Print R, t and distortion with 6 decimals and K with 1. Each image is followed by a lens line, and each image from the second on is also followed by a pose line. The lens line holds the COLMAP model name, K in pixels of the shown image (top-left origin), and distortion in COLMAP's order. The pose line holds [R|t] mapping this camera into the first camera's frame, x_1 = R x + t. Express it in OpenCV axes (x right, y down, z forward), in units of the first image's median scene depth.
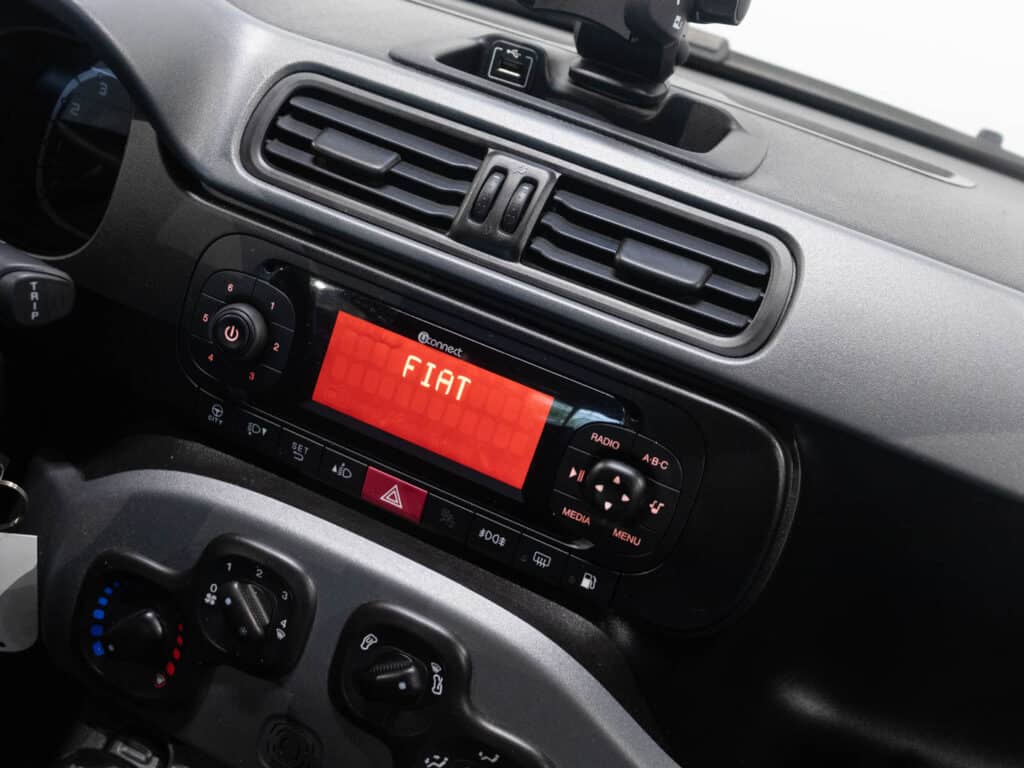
lens RADIAL K [[1171.6, 0, 512.0], [0, 1171.6, 384.0], [0, 0, 1]] dist [-0.023004, -0.015877]
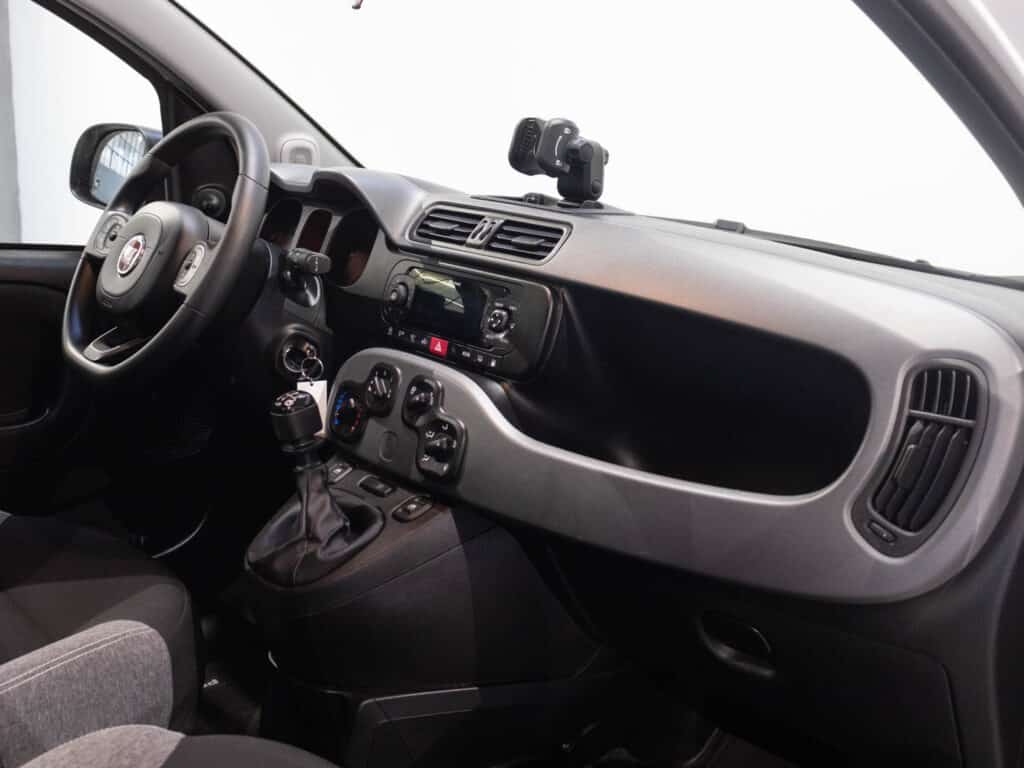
lens RADIAL K [[1171.6, 0, 512.0], [0, 1171.6, 384.0], [0, 0, 1]] dist [-0.023004, -0.015877]
pose [[0.885218, -0.060443, -0.461234, 1.187005], [-0.109483, 0.936598, -0.332862, 0.986603], [0.452110, 0.345152, 0.822476, -0.955375]]
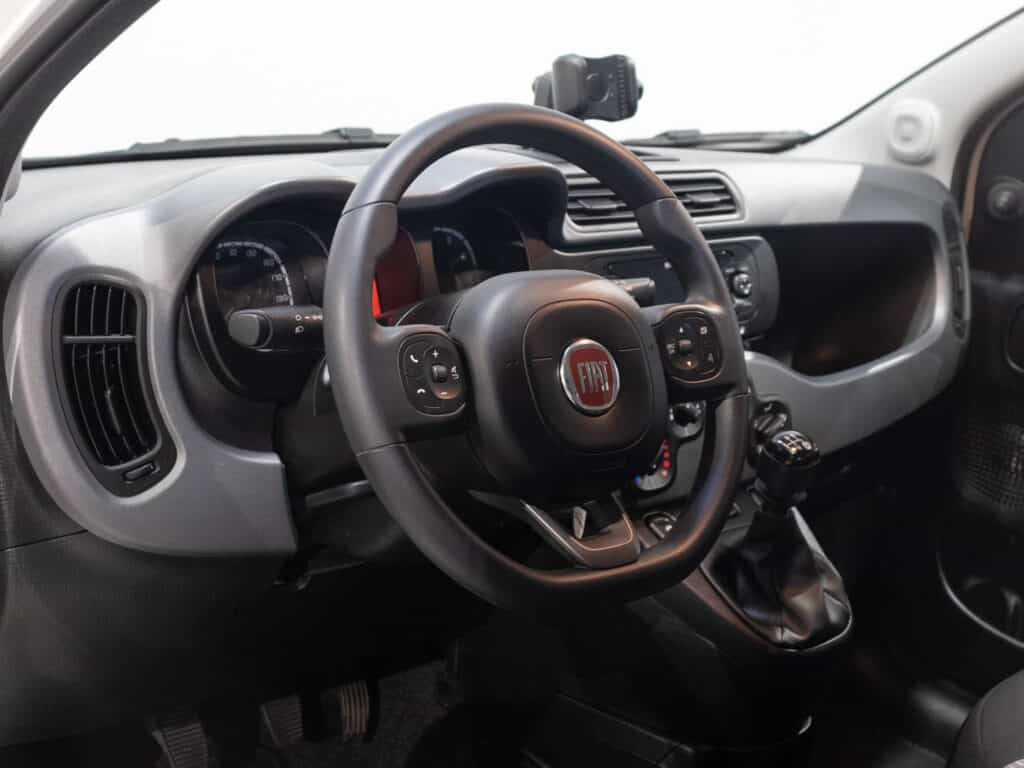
lens RADIAL K [[1412.9, 0, 512.0], [0, 1412.9, 384.0], [0, 0, 1]] dist [0.021882, 0.018526]
pose [[0.447866, -0.420495, 0.789050, -2.346456], [0.455502, 0.866703, 0.203334, -0.508492], [-0.769373, 0.268347, 0.579703, -0.257123]]
